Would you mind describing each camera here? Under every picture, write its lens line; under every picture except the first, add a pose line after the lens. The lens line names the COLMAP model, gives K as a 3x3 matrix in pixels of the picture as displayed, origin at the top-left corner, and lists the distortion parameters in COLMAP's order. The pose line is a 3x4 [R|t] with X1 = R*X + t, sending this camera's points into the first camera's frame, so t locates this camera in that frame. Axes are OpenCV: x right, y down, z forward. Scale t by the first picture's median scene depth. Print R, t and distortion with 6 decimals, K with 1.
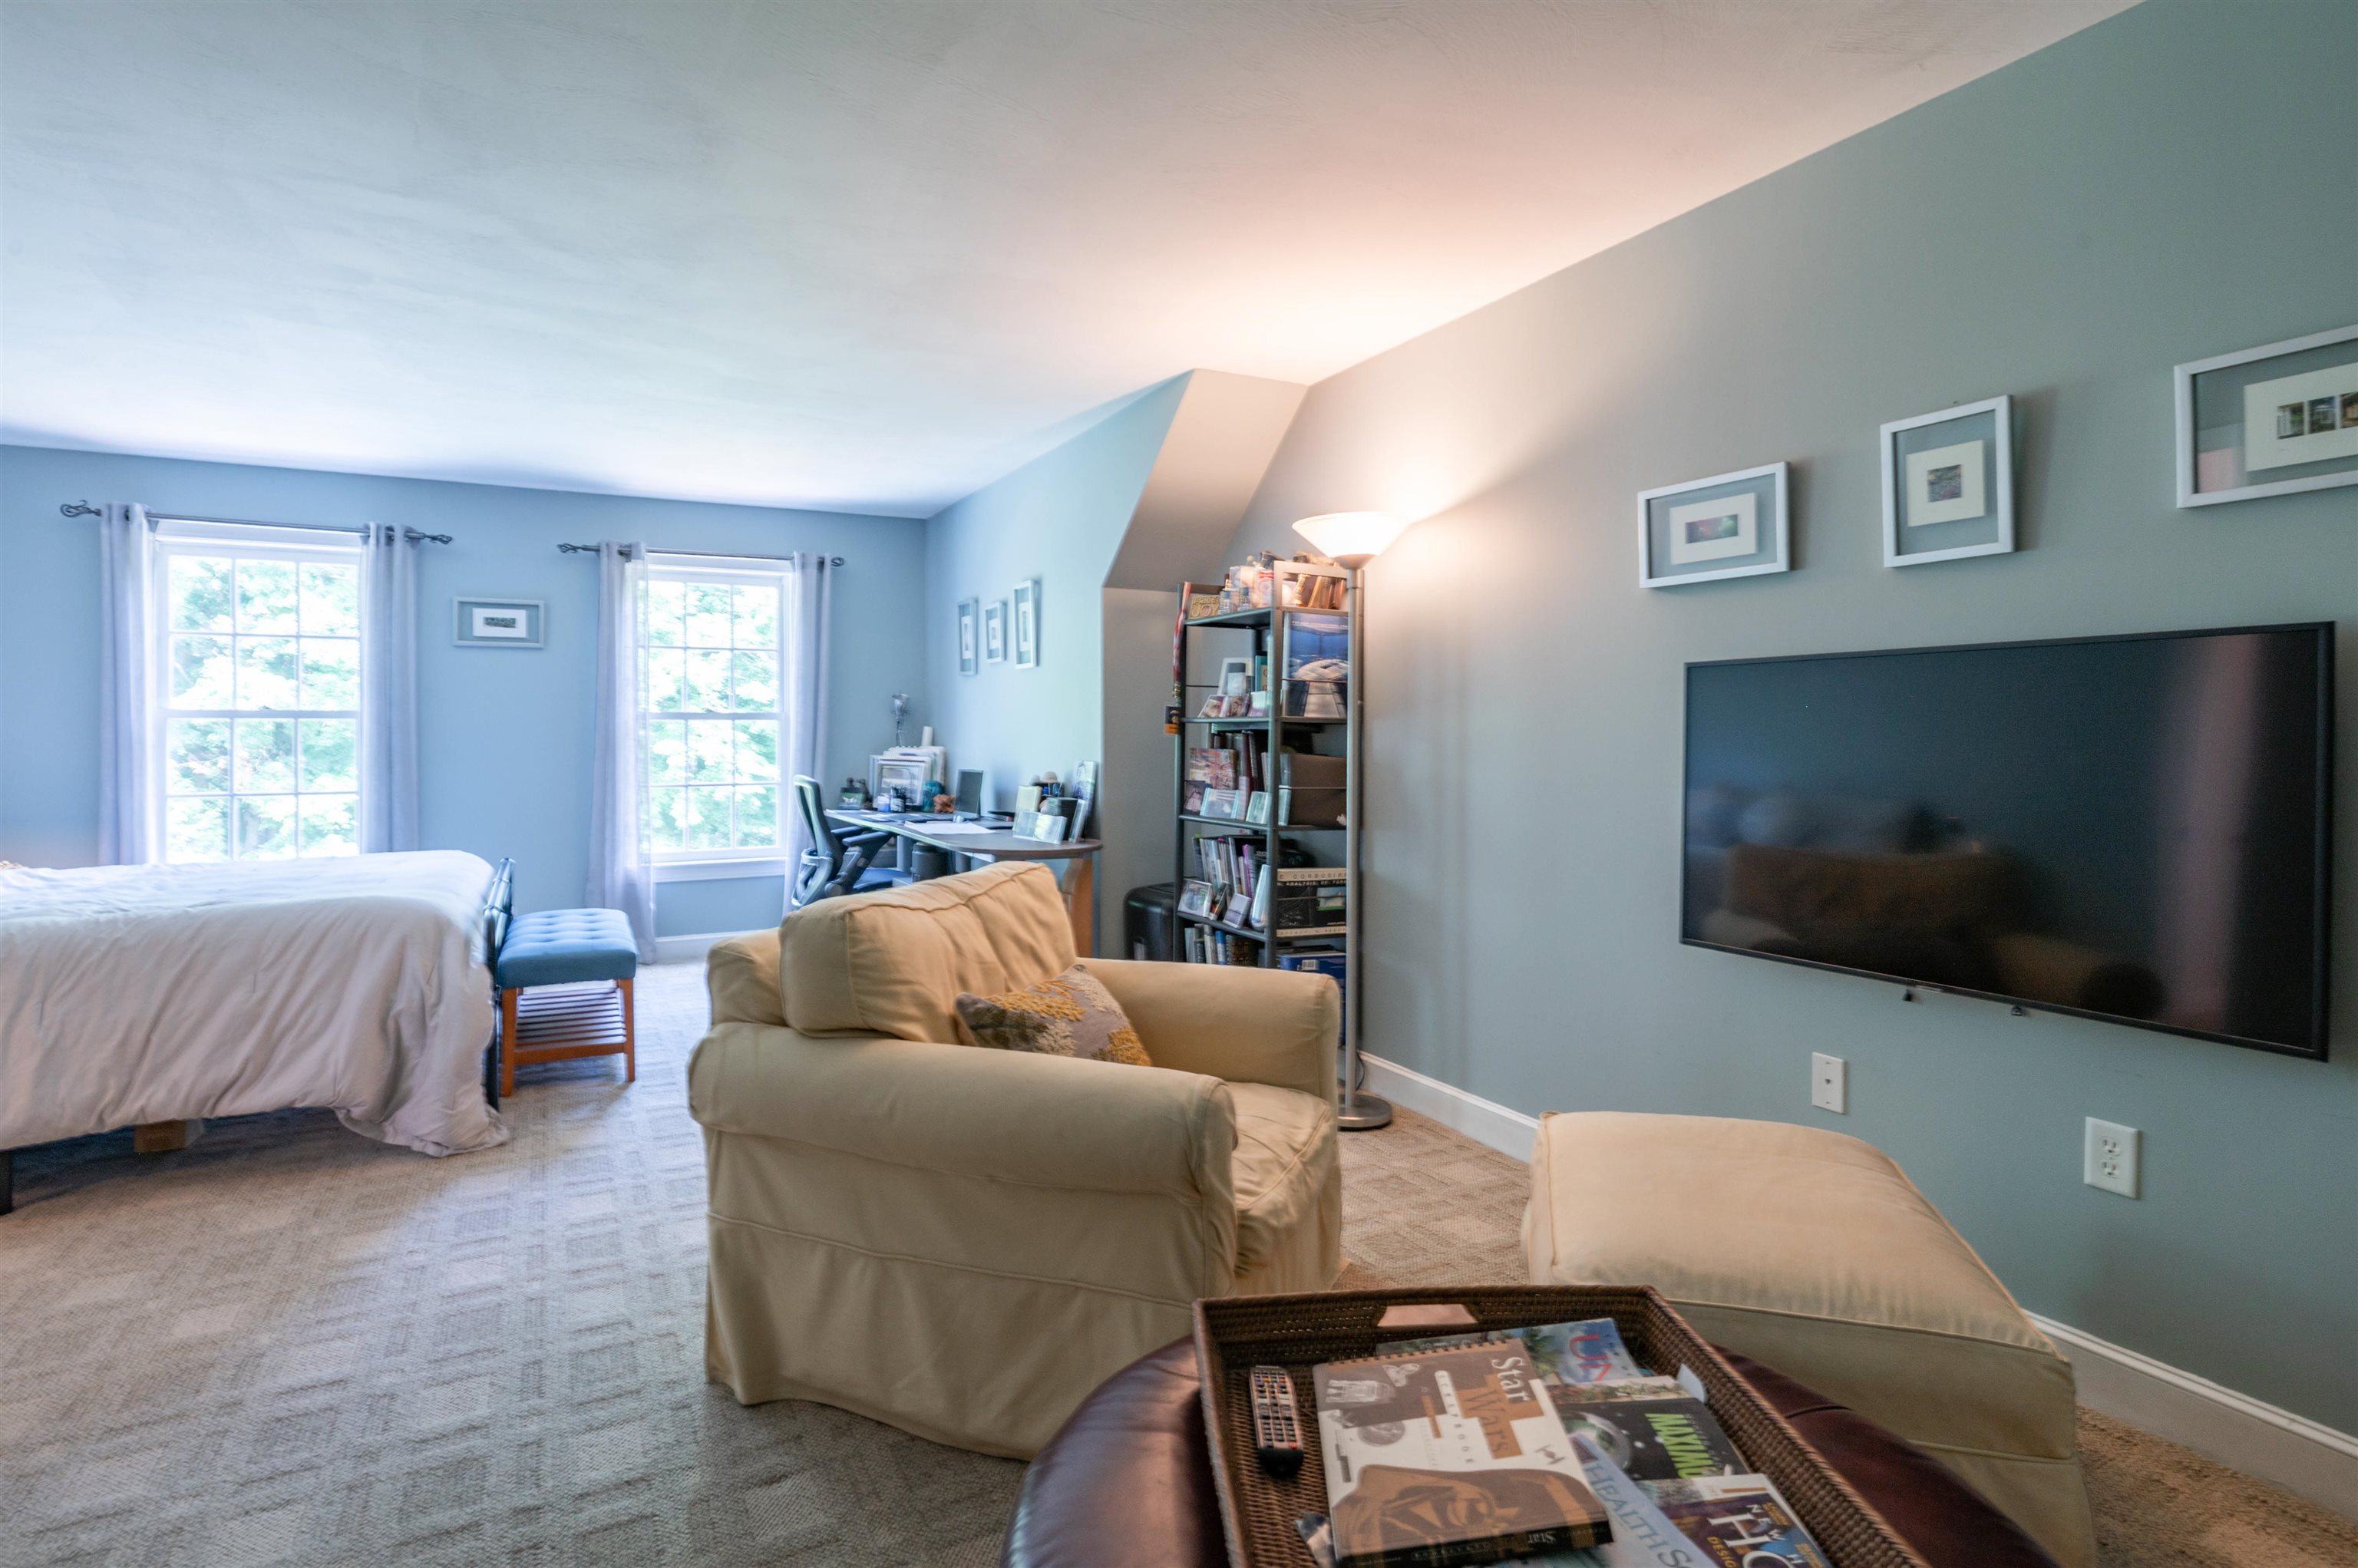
lens RADIAL K [[1177.5, 0, 1175.5], [0, 1177.5, 763.4], [0, 0, 1]] dist [-0.018096, -0.000112]
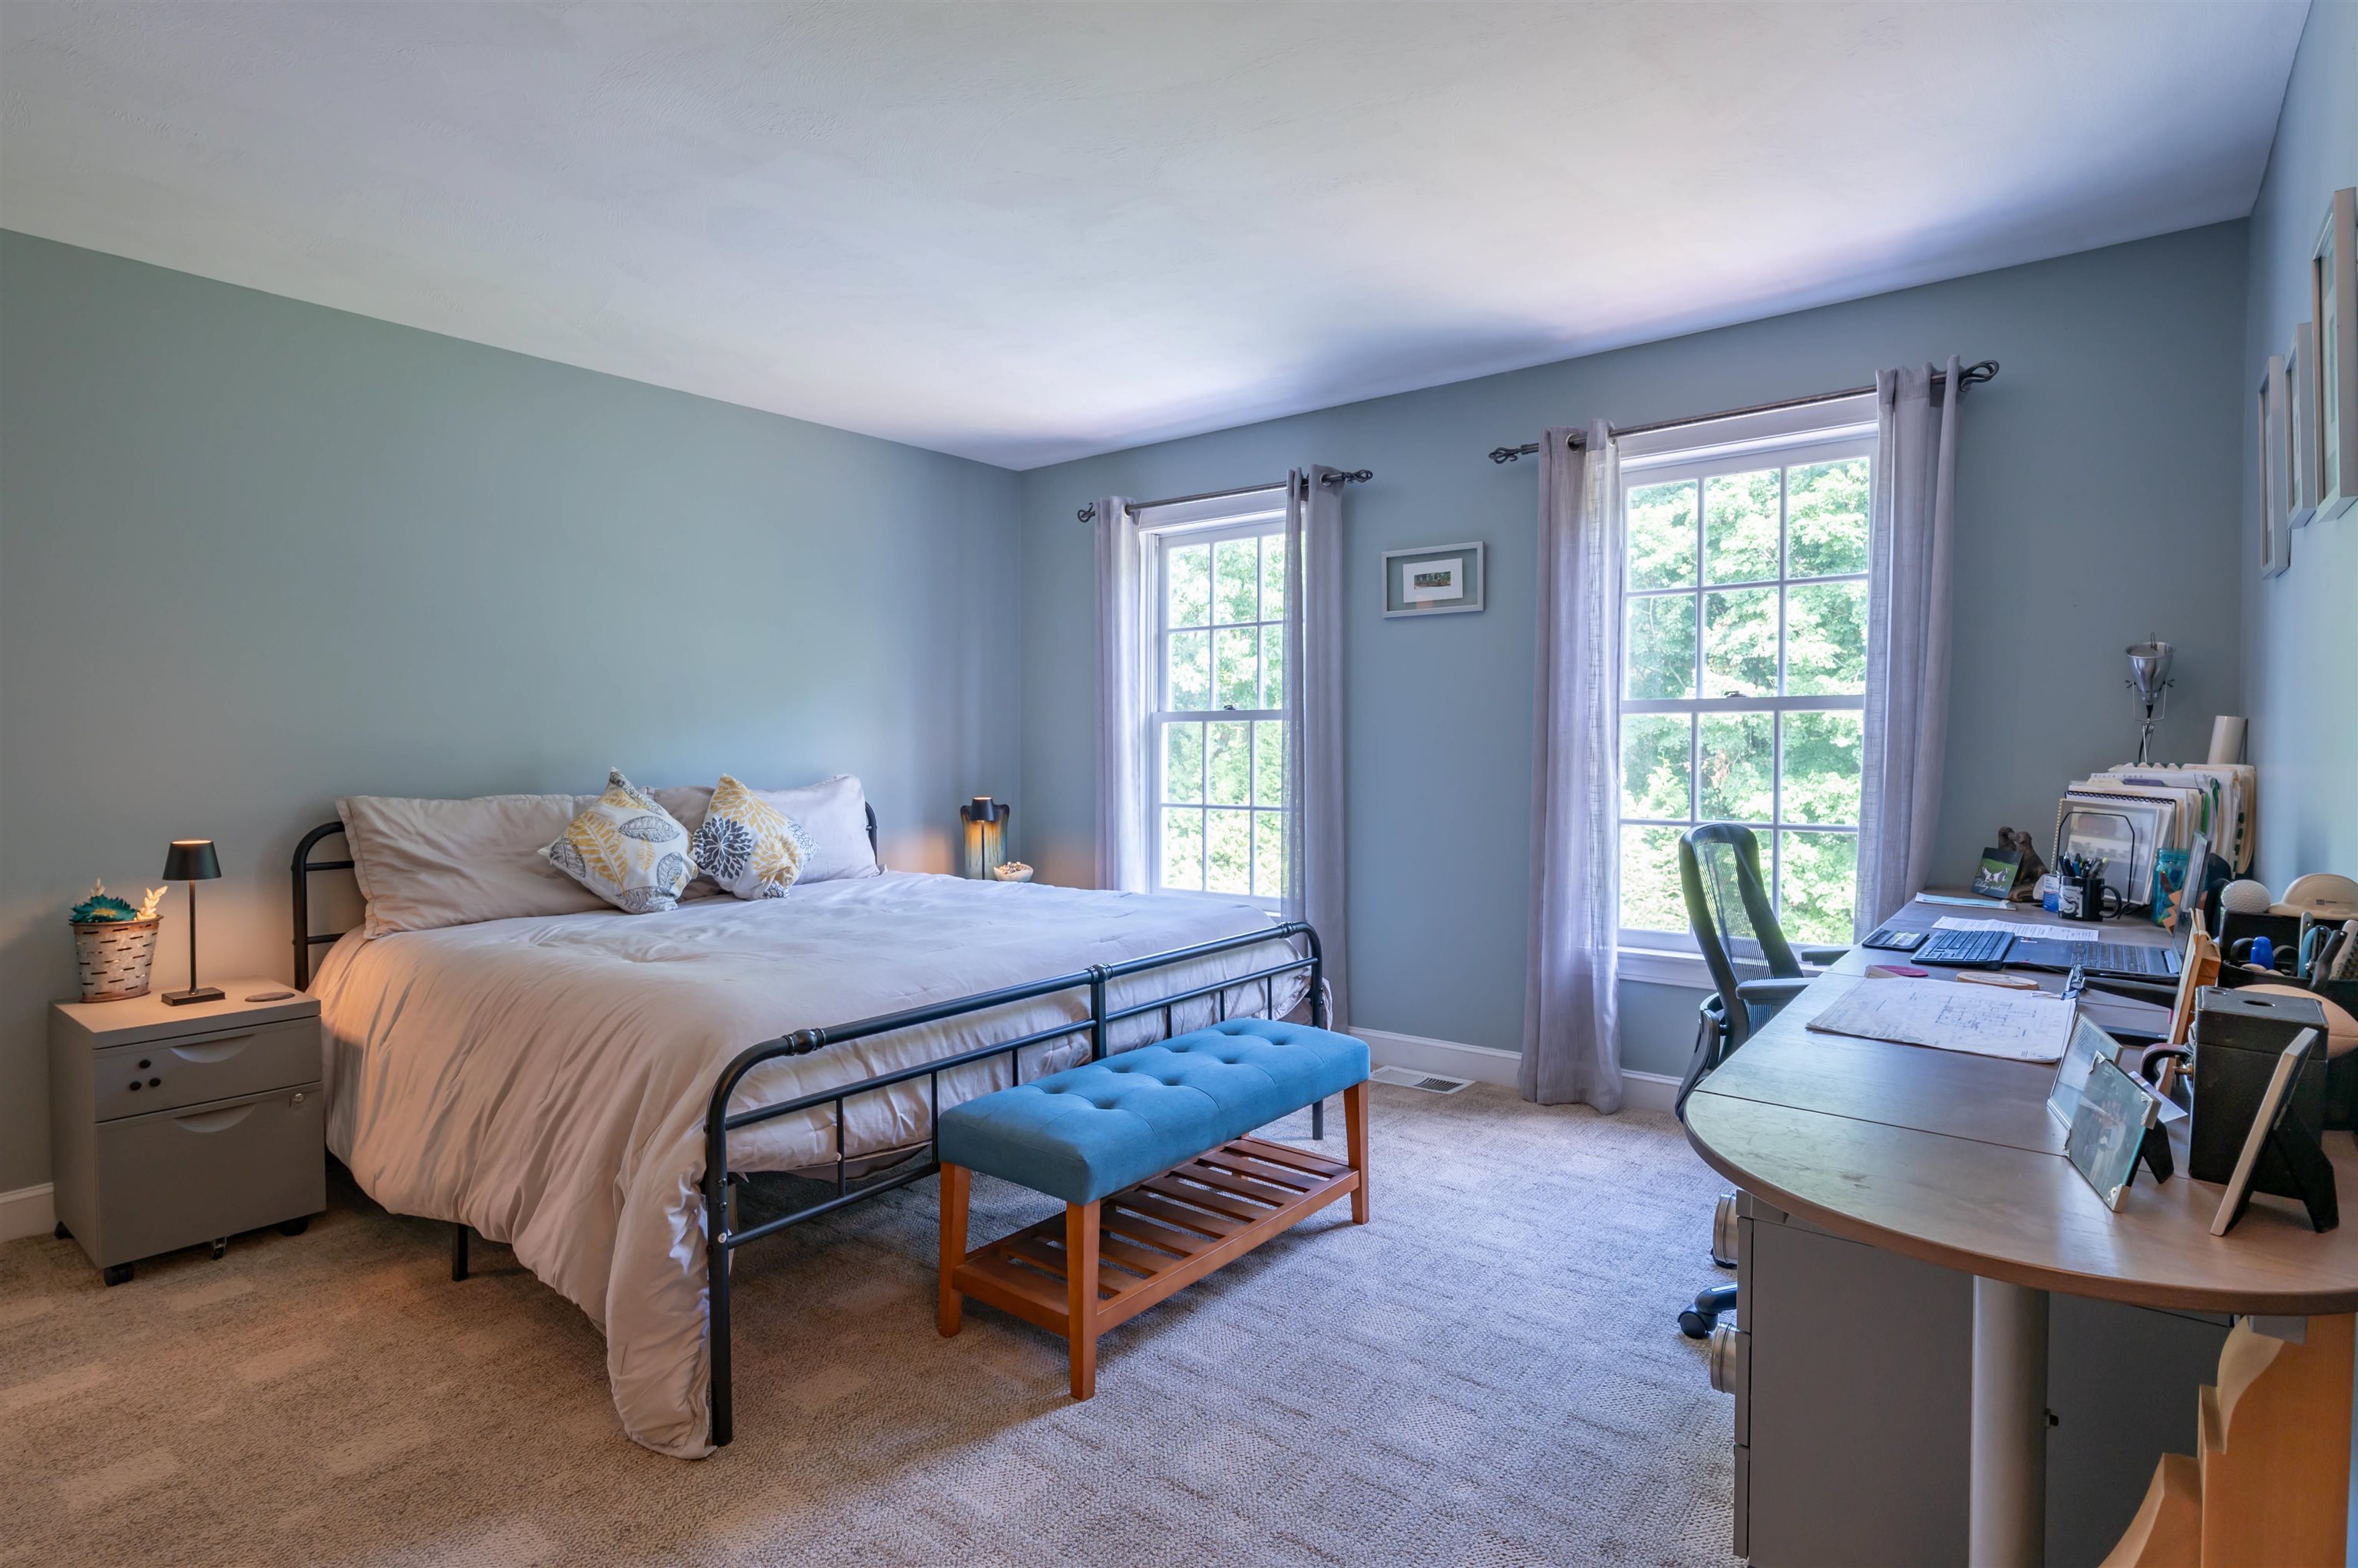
lens RADIAL K [[1177.5, 0, 1192.8], [0, 1177.5, 772.8], [0, 0, 1]] dist [-0.018096, -0.000112]
pose [[0.413173, 0.023866, -0.910340, 0.016127], [-0.018571, 0.999669, 0.017780, -0.012968], [0.910463, 0.009560, 0.413480, 0.557858]]
